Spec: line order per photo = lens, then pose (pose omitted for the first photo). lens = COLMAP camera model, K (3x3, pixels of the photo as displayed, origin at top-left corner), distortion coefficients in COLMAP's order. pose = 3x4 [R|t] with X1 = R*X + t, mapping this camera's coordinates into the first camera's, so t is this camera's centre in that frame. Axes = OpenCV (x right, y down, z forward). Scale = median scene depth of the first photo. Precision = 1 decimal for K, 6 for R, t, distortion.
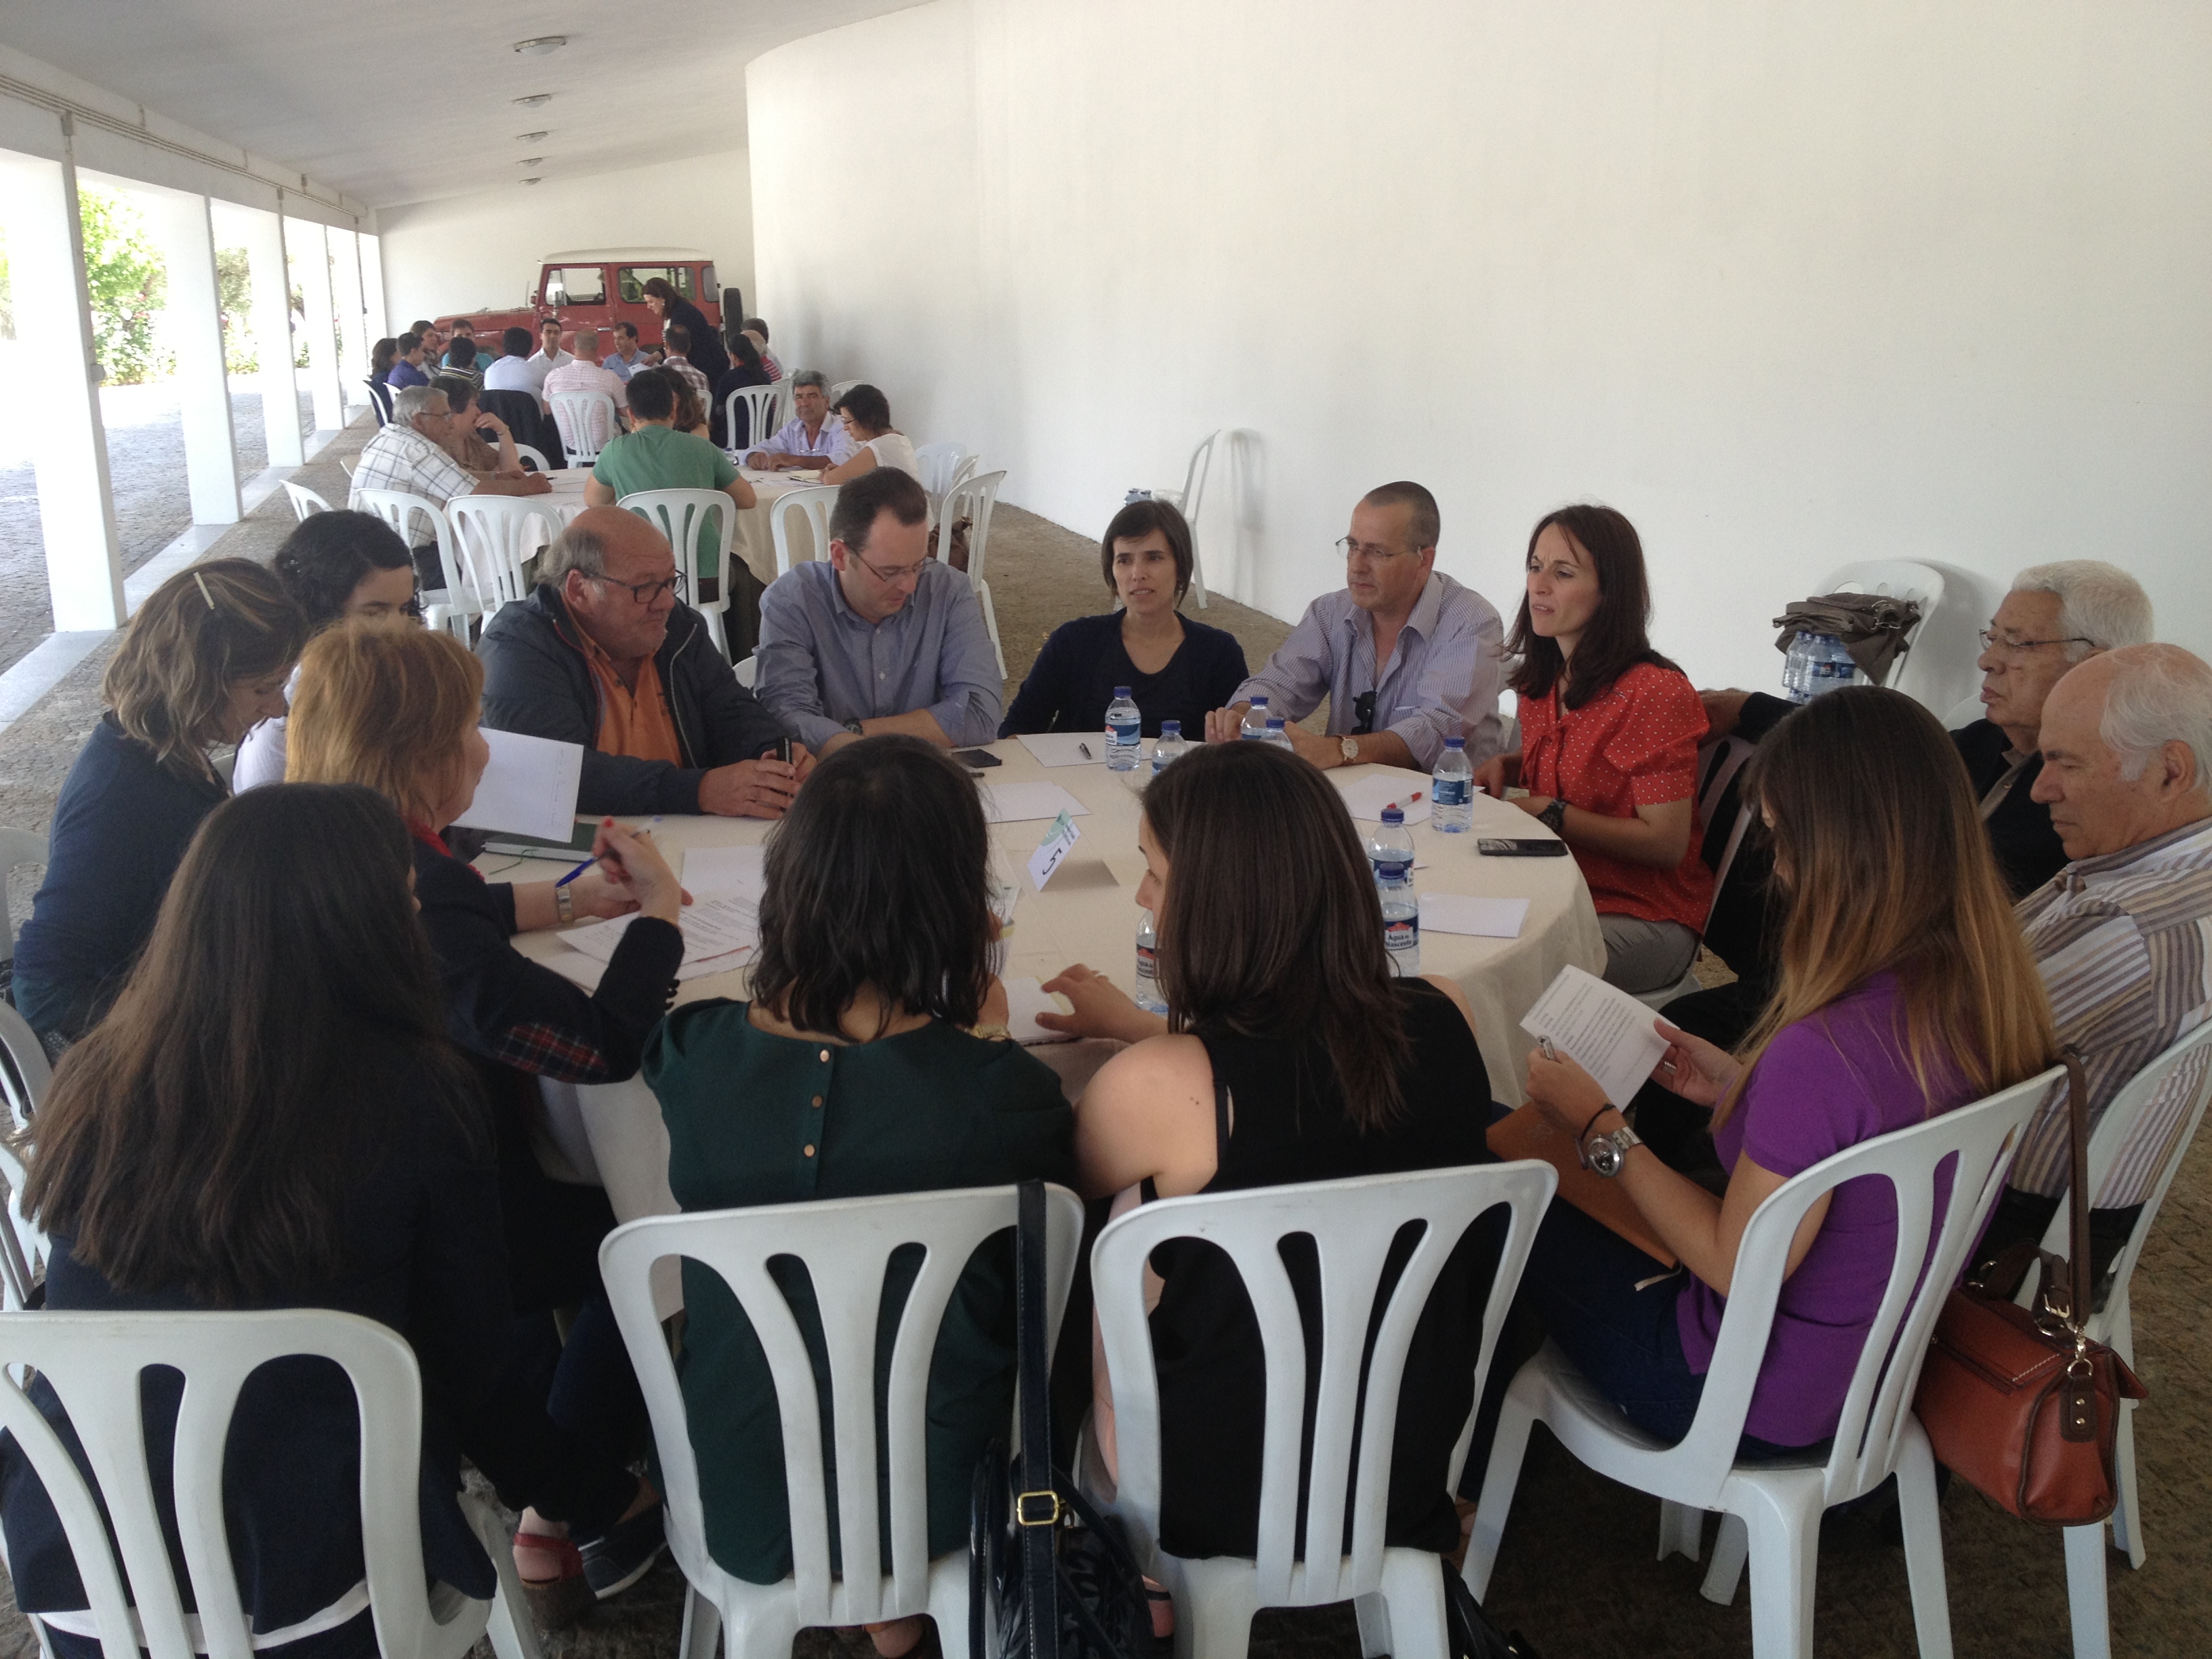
lens RADIAL K [[2152.7, 0, 1094.5], [0, 2152.7, 847.3], [0, 0, 1]] dist [-0.029617, 0.000000]
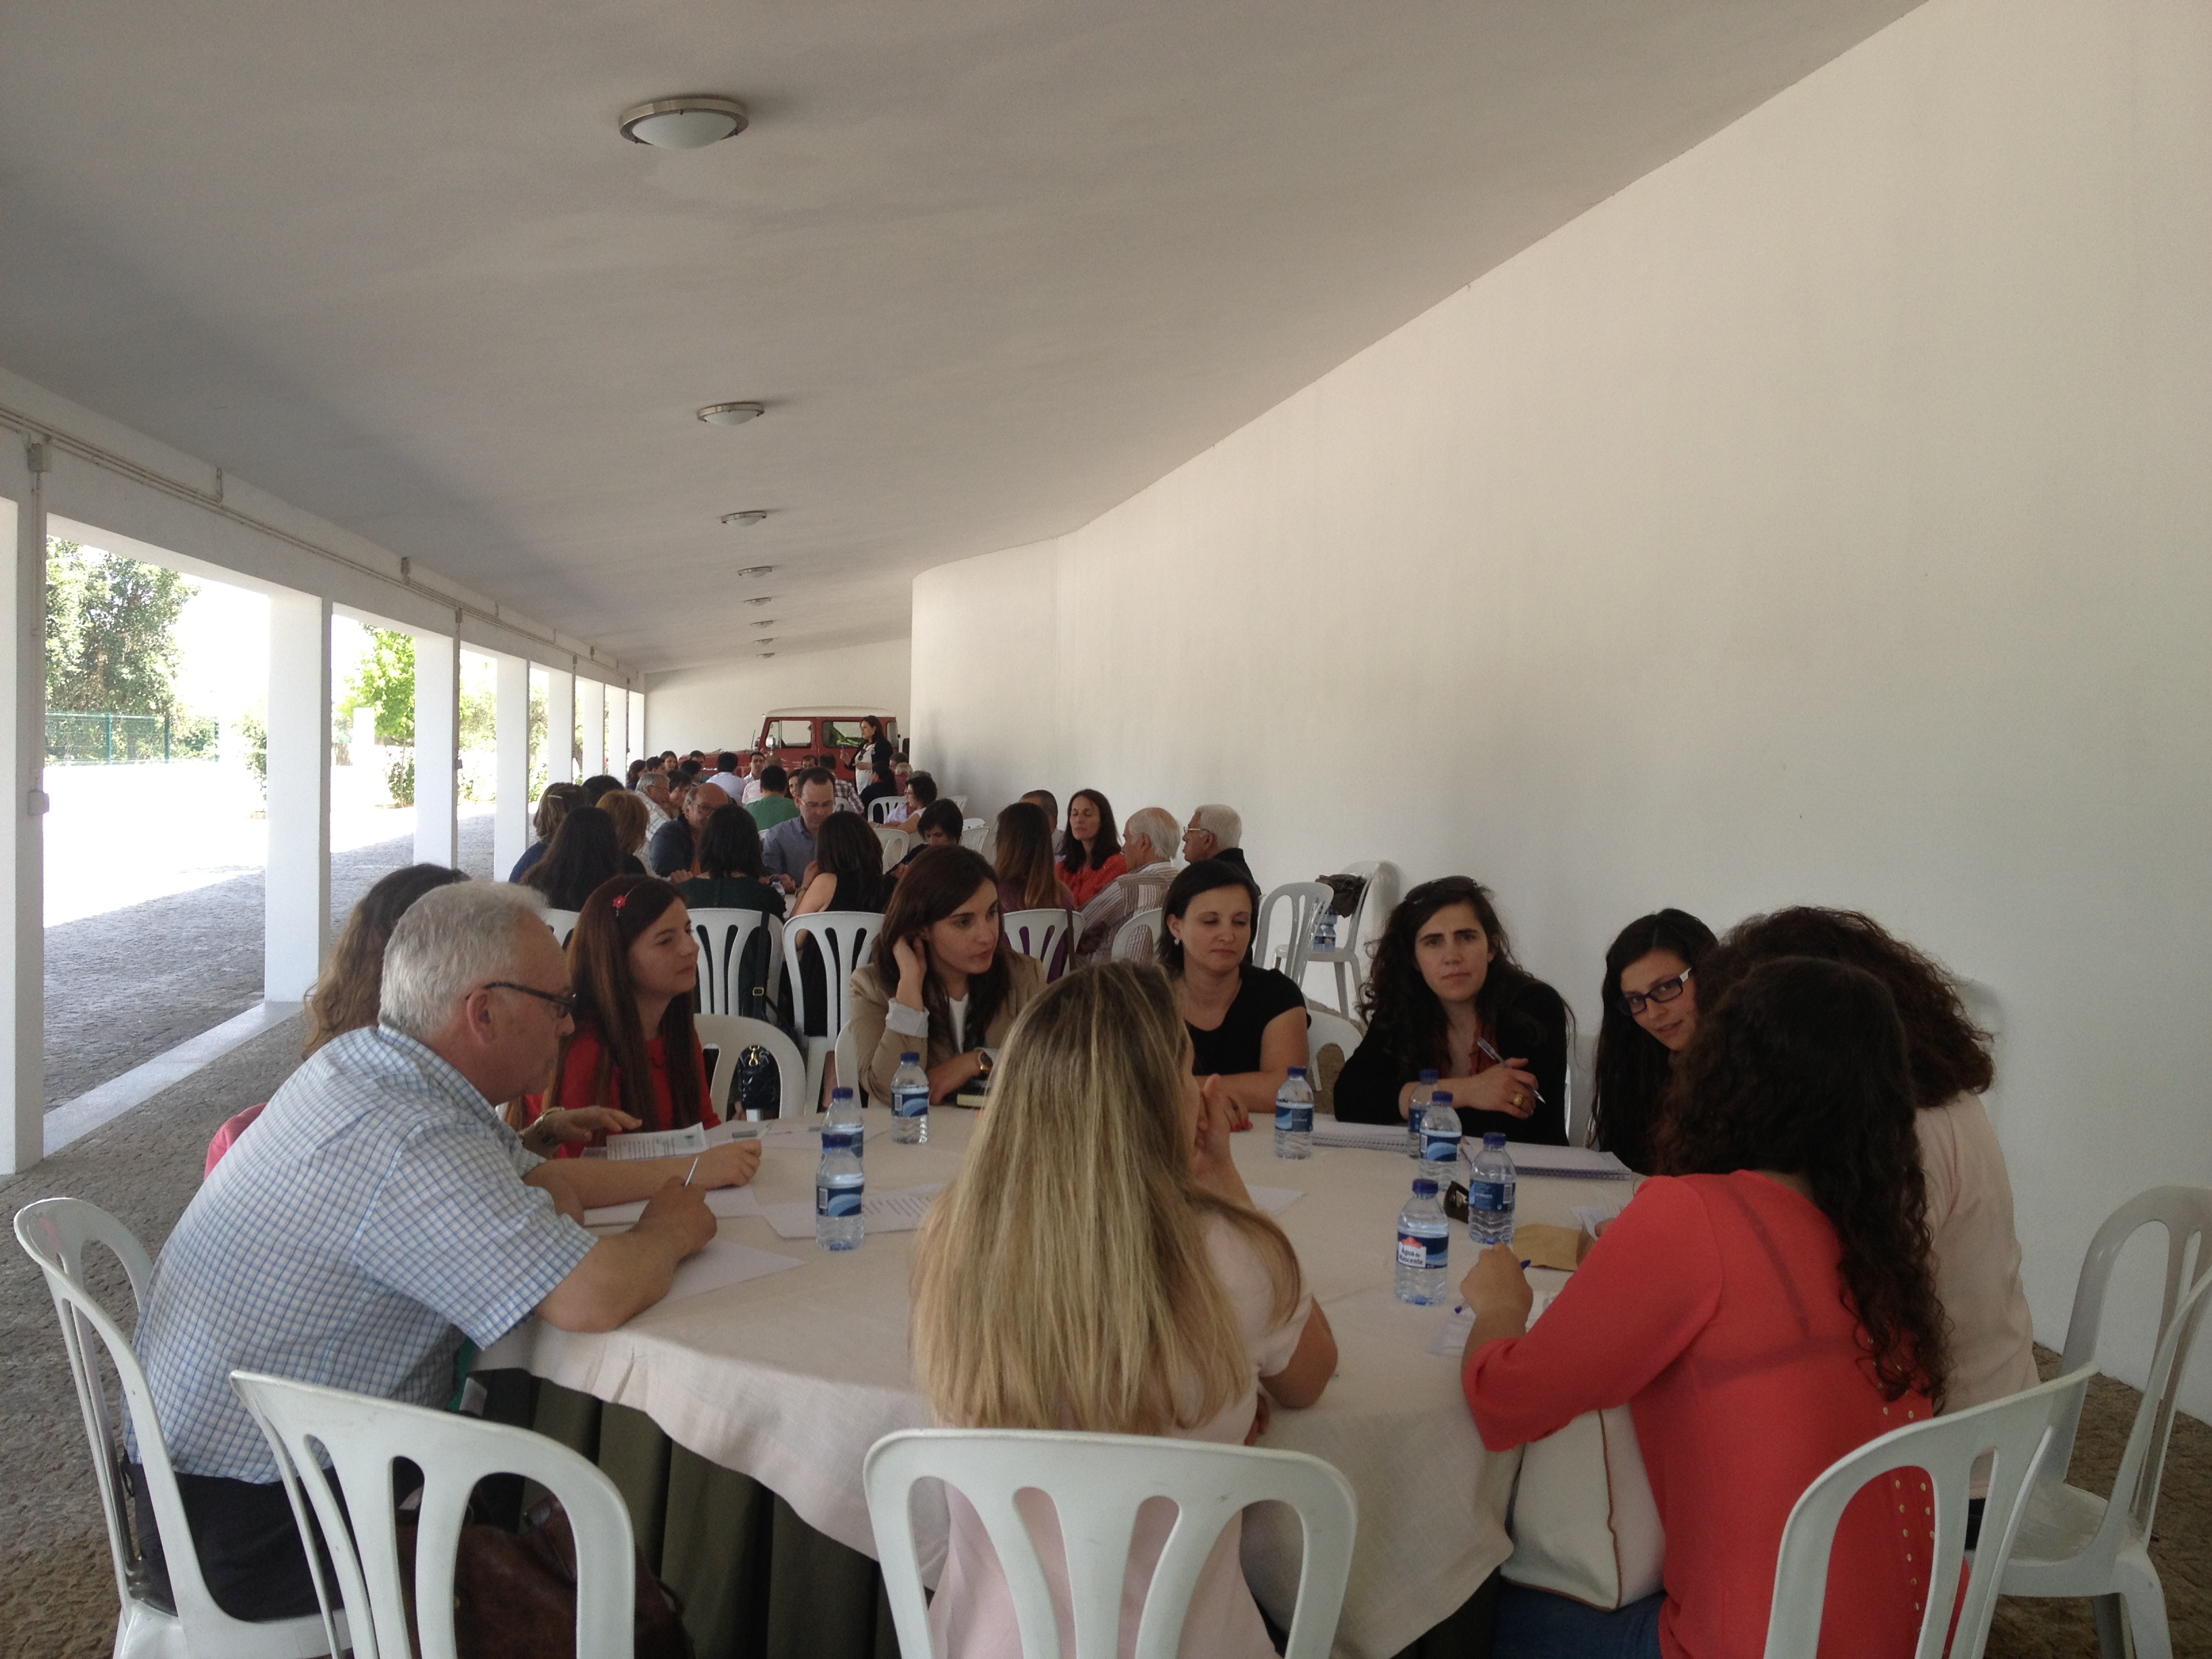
lens RADIAL K [[2152.7, 0, 1121.8], [0, 2152.7, 818.4], [0, 0, 1]] dist [-0.029617, 0.000000]
pose [[0.995226, 0.027473, -0.093648, 0.104548], [-0.048009, 0.973245, -0.224698, 0.089872], [0.084970, 0.228122, 0.969918, -0.296577]]
